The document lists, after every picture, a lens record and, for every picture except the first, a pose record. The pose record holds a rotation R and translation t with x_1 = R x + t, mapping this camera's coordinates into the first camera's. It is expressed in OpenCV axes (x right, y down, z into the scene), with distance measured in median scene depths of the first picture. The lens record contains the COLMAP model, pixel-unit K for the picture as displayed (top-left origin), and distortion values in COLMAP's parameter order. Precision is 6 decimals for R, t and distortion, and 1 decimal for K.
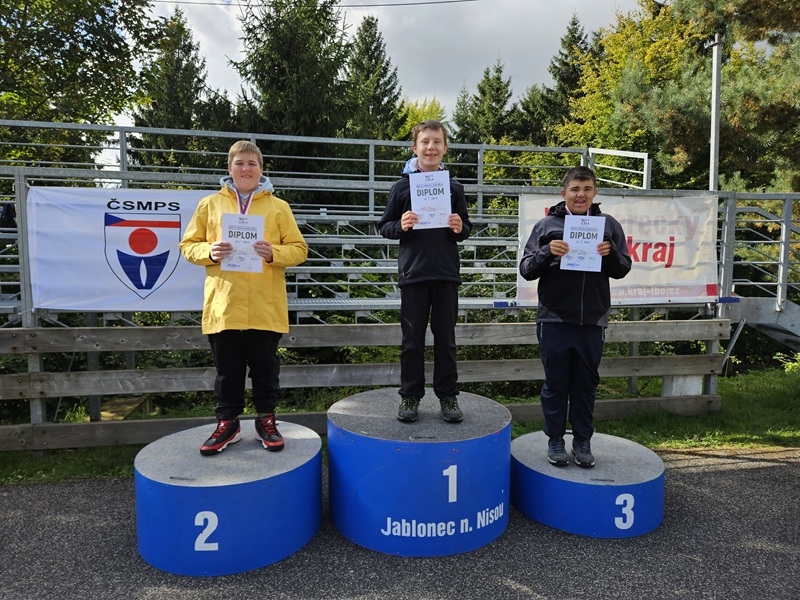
lens RADIAL K [[530.0, 0, 400.0], [0, 530.0, 300.0], [0, 0, 1]] dist [0.074937, -0.063351]
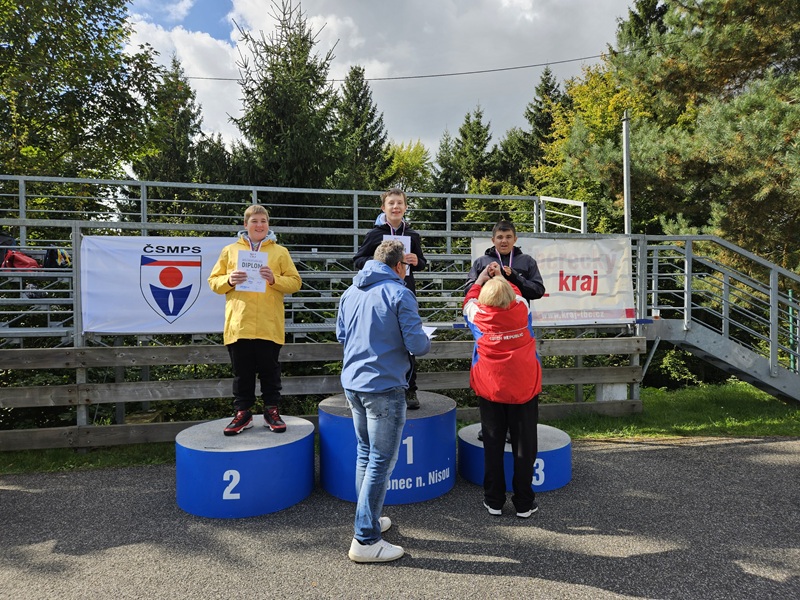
lens RADIAL K [[530.0, 0, 400.0], [0, 530.0, 300.0], [0, 0, 1]] dist [0.074937, -0.063351]
pose [[0.999767, -0.009267, 0.019479, 0.027618], [0.010496, 0.997896, -0.063981, 0.024596], [-0.018845, 0.064170, 0.997761, -0.221191]]
